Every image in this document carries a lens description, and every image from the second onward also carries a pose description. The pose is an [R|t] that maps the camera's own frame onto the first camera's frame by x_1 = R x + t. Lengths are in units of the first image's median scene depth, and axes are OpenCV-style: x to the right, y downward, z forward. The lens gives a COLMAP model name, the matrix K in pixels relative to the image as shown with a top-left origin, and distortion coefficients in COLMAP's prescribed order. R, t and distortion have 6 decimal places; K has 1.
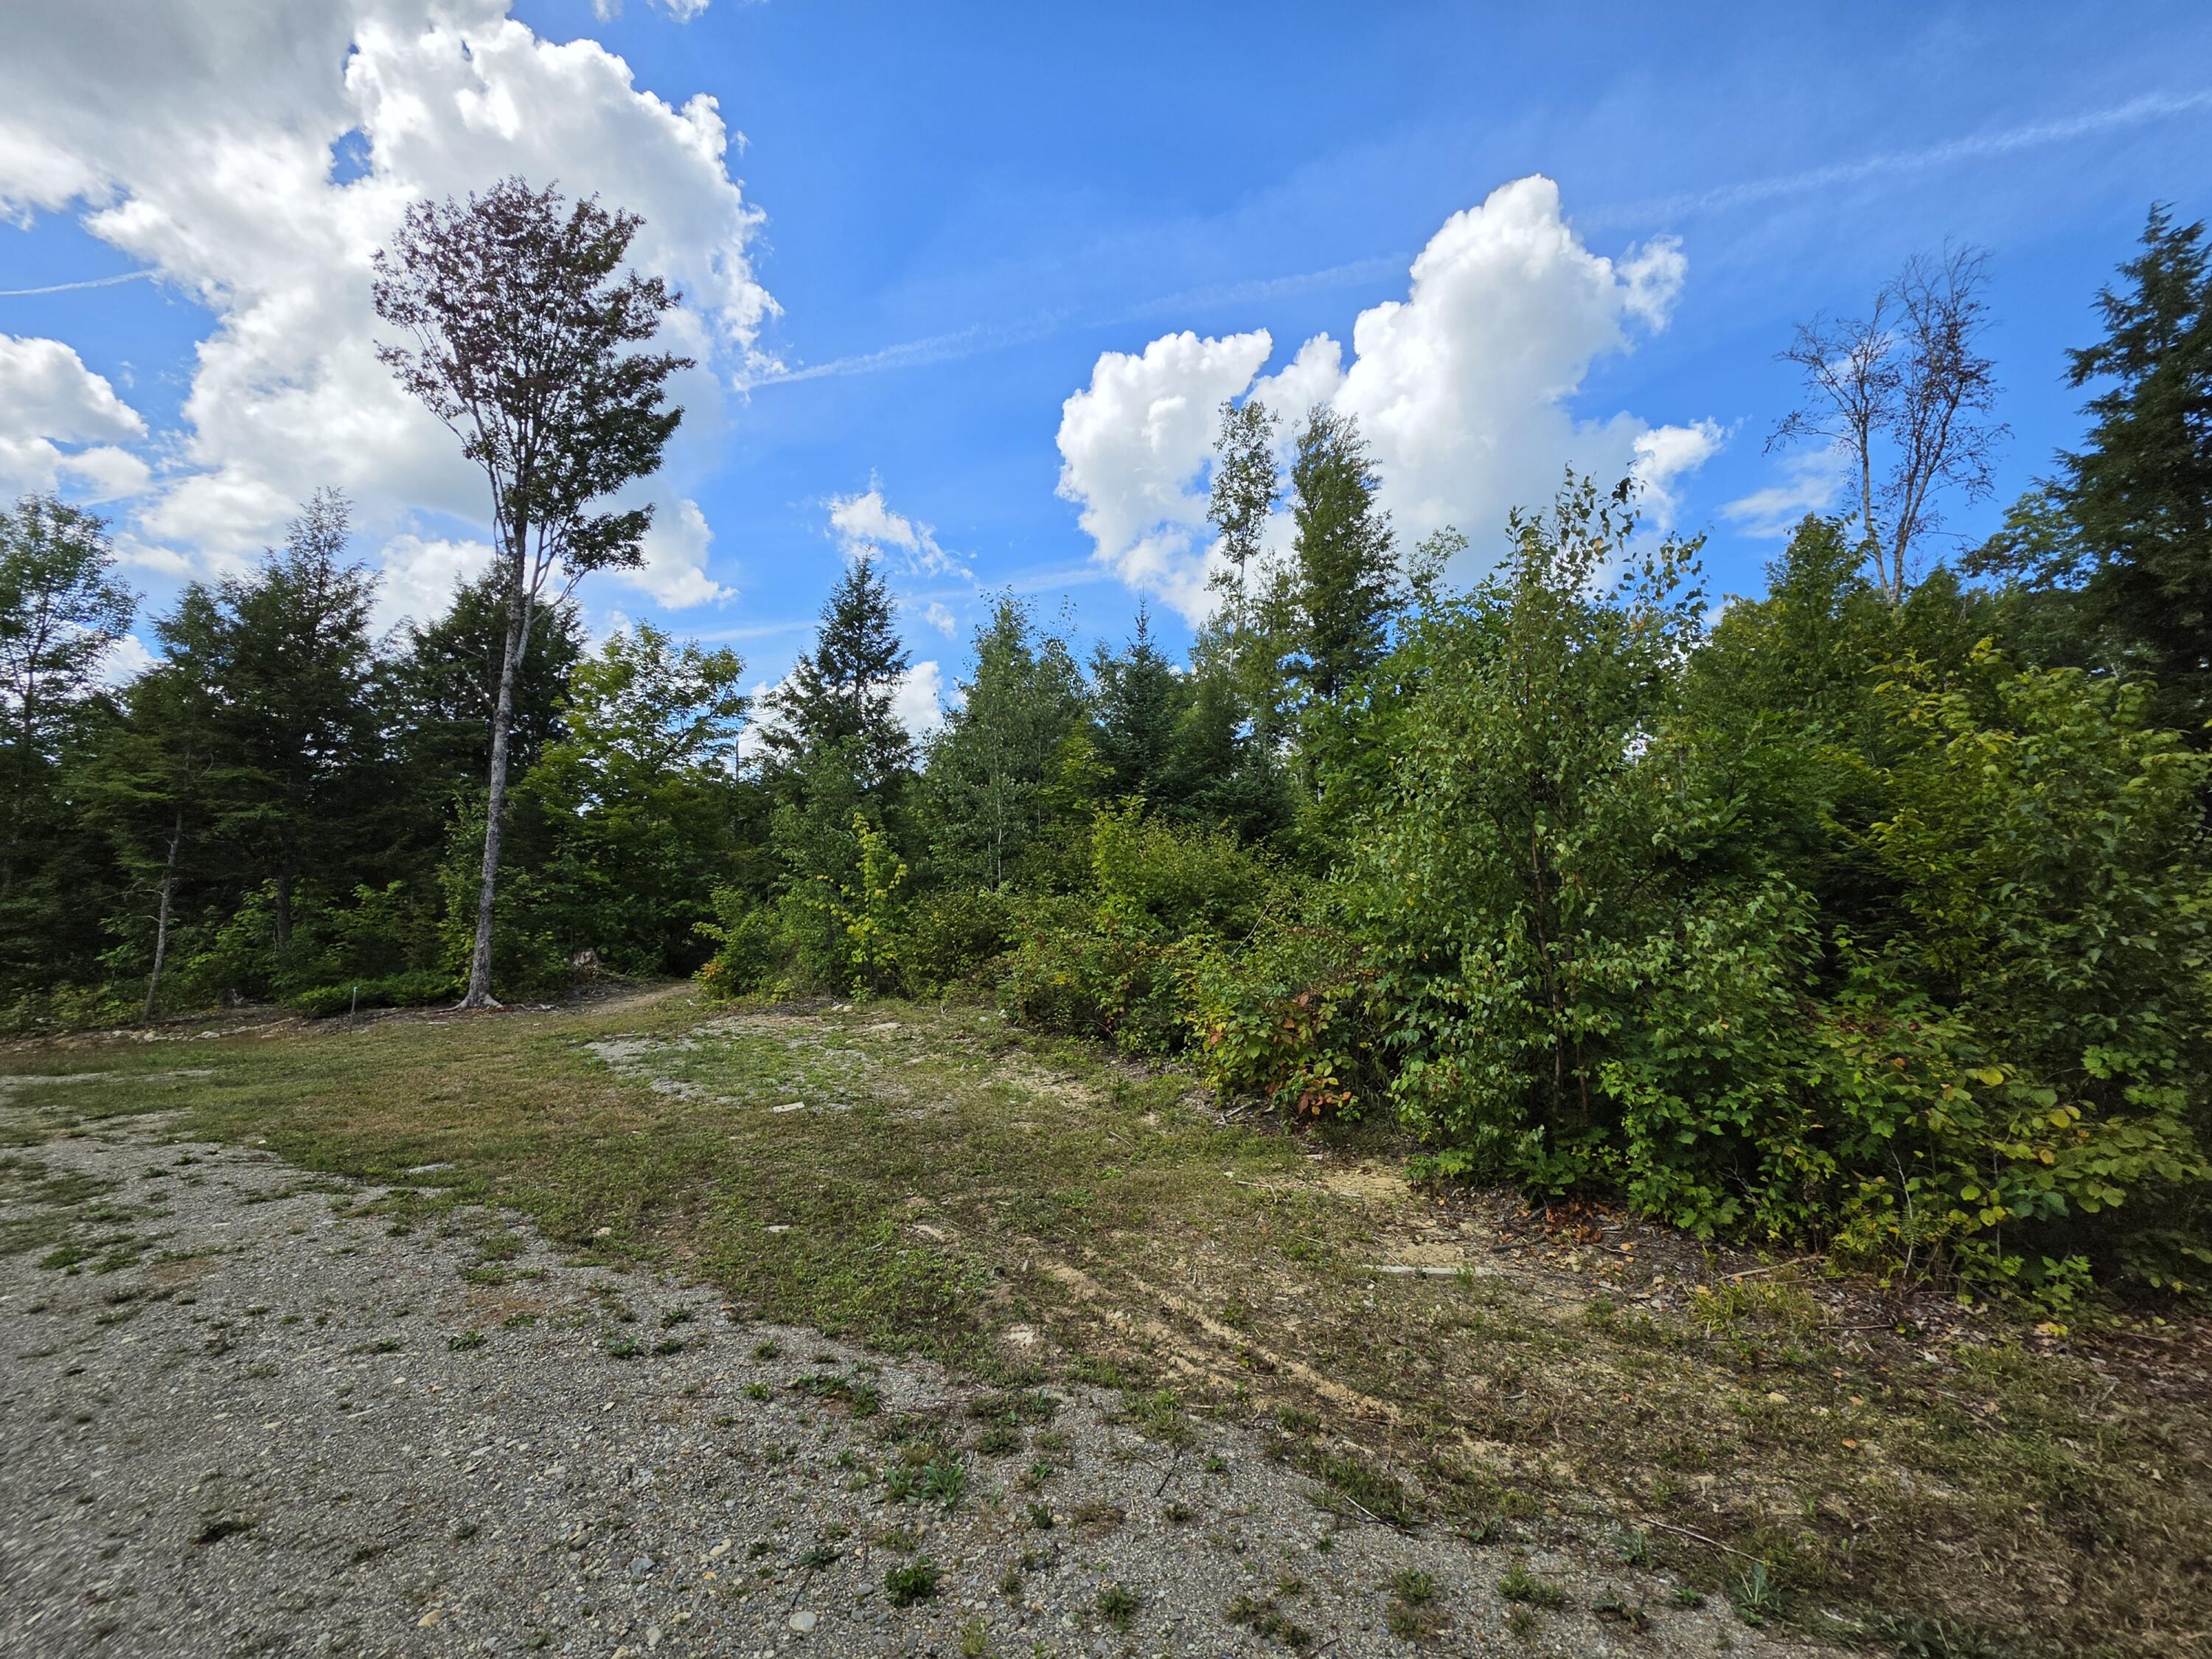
lens RADIAL K [[862.5, 0, 1028.5], [0, 862.5, 816.5], [0, 0, 1]] dist [0.002303, -0.000432]
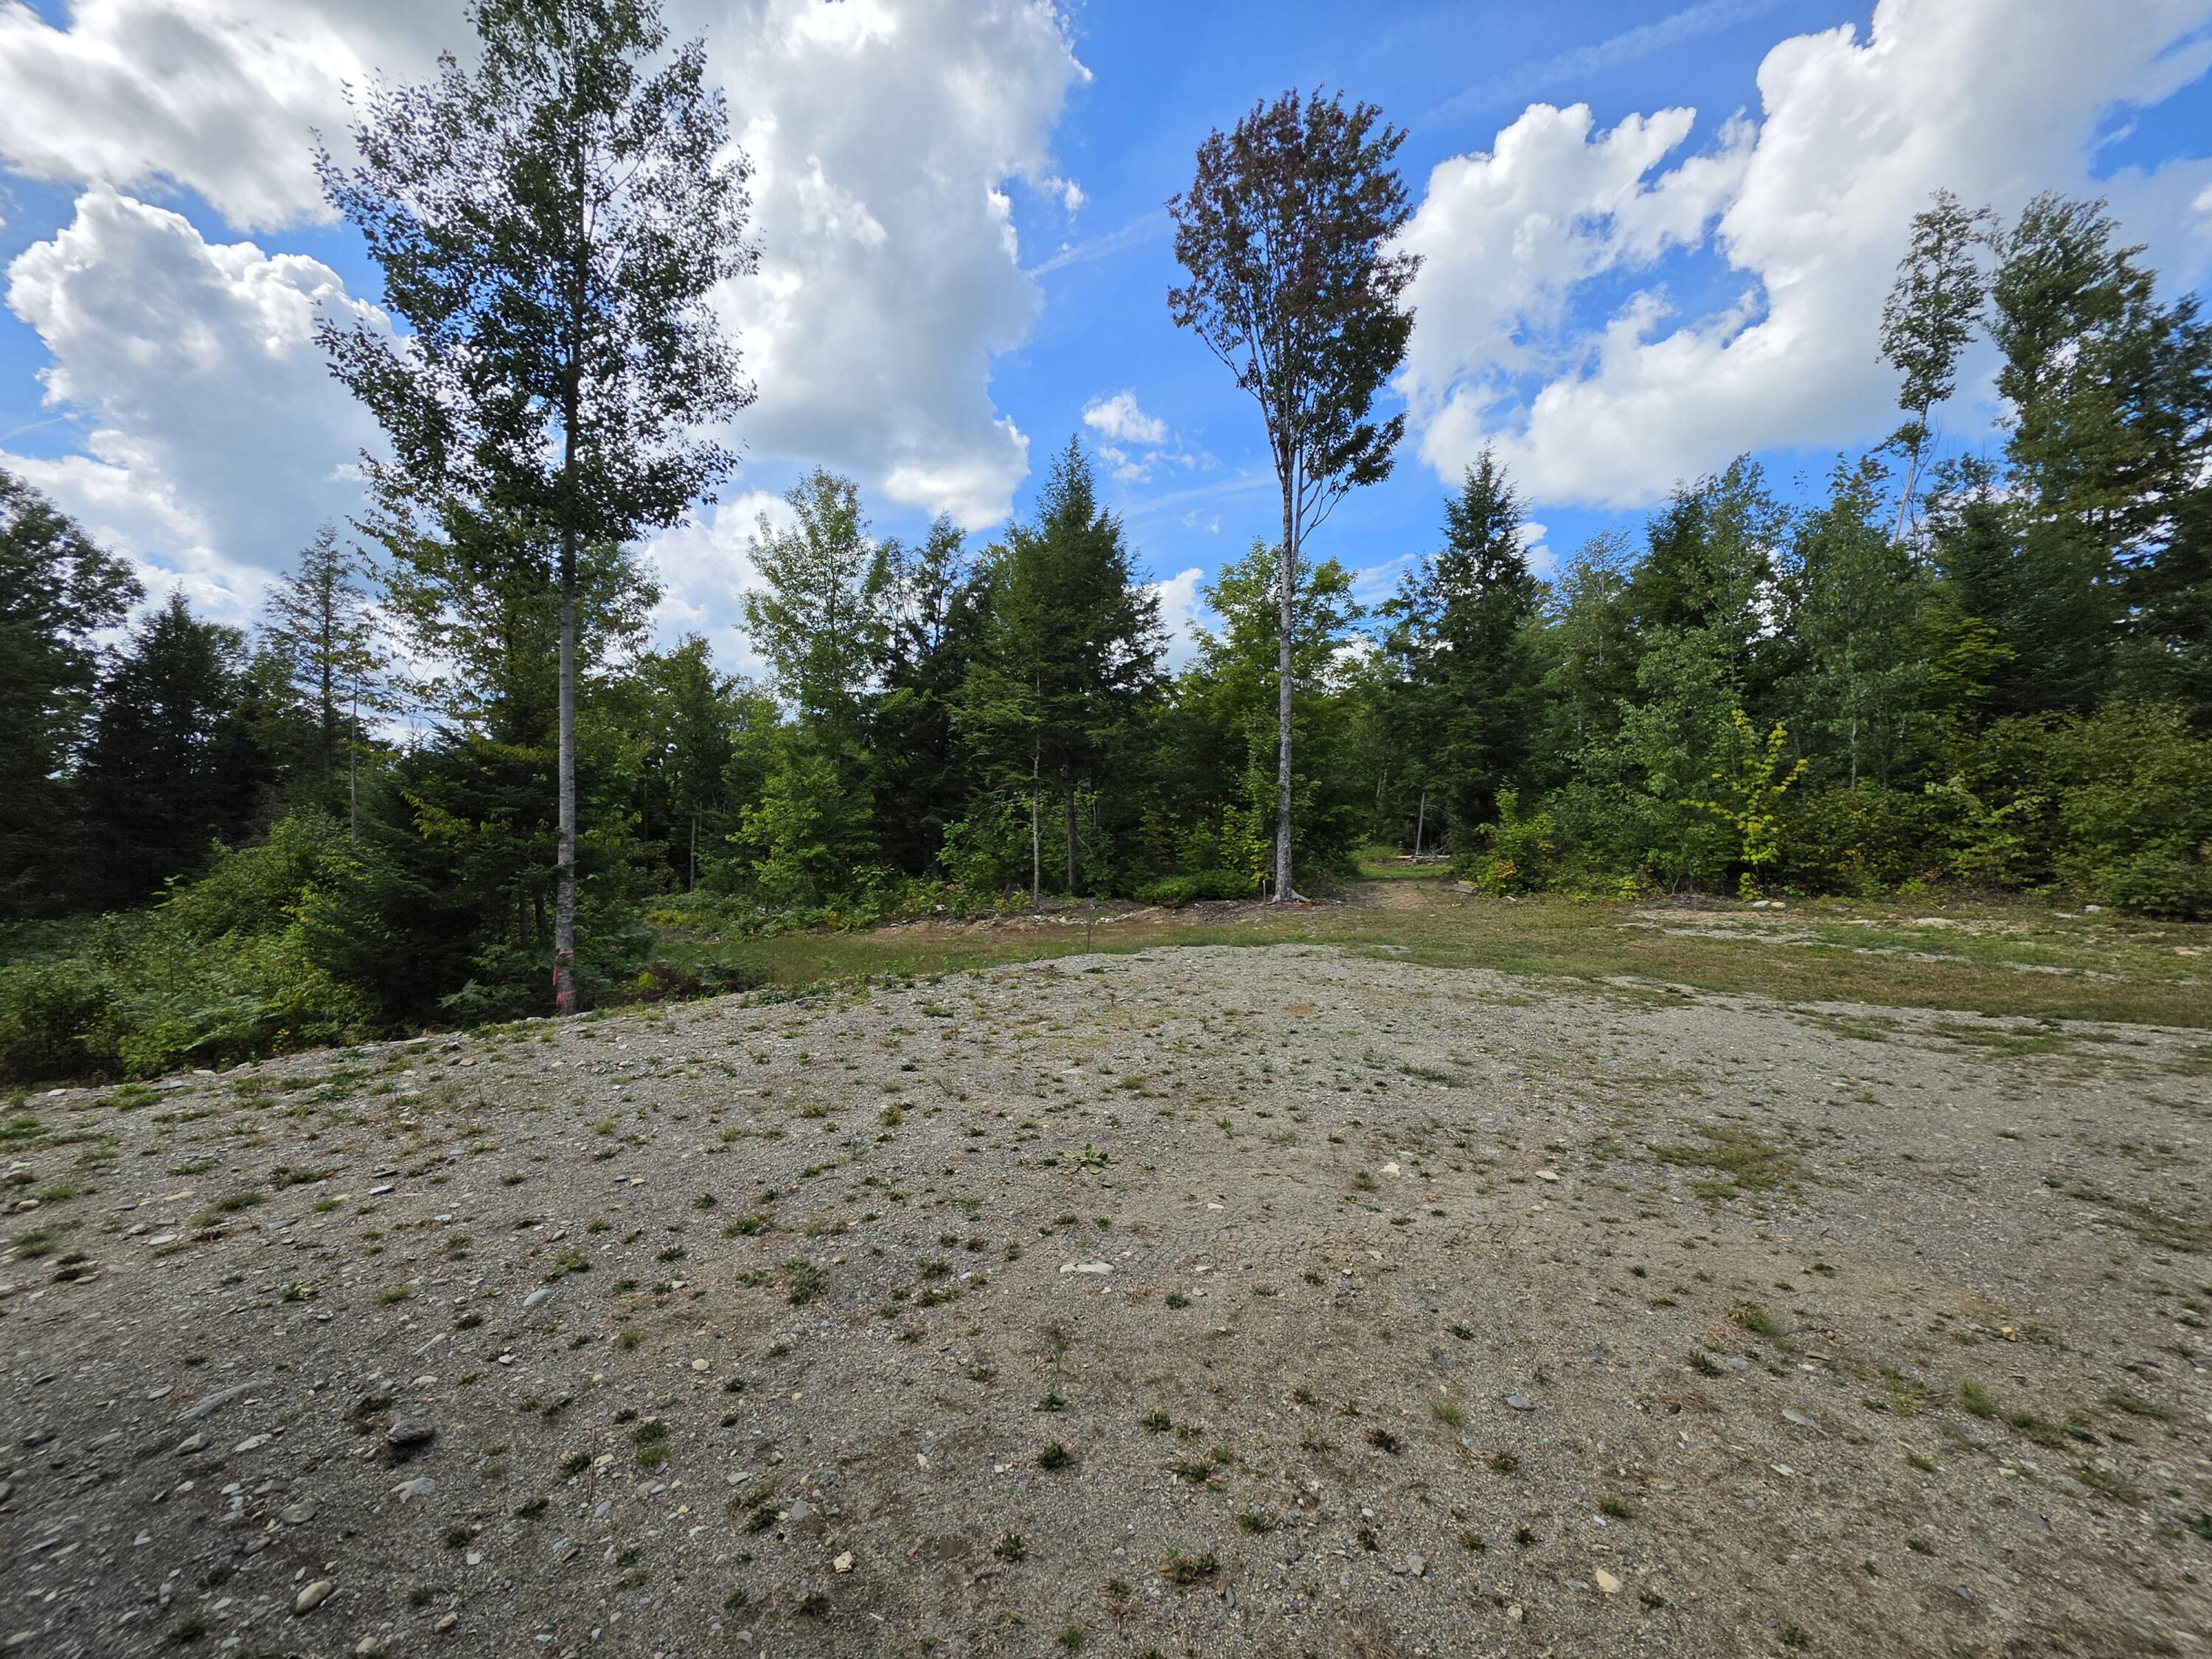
lens RADIAL K [[862.5, 0, 1059.2], [0, 862.5, 806.6], [0, 0, 1]] dist [0.002303, -0.000432]
pose [[0.974360, -0.015962, -0.224426, -0.656152], [0.038325, 0.994677, 0.095648, -0.017036], [0.221704, -0.101797, 0.969786, -0.127654]]
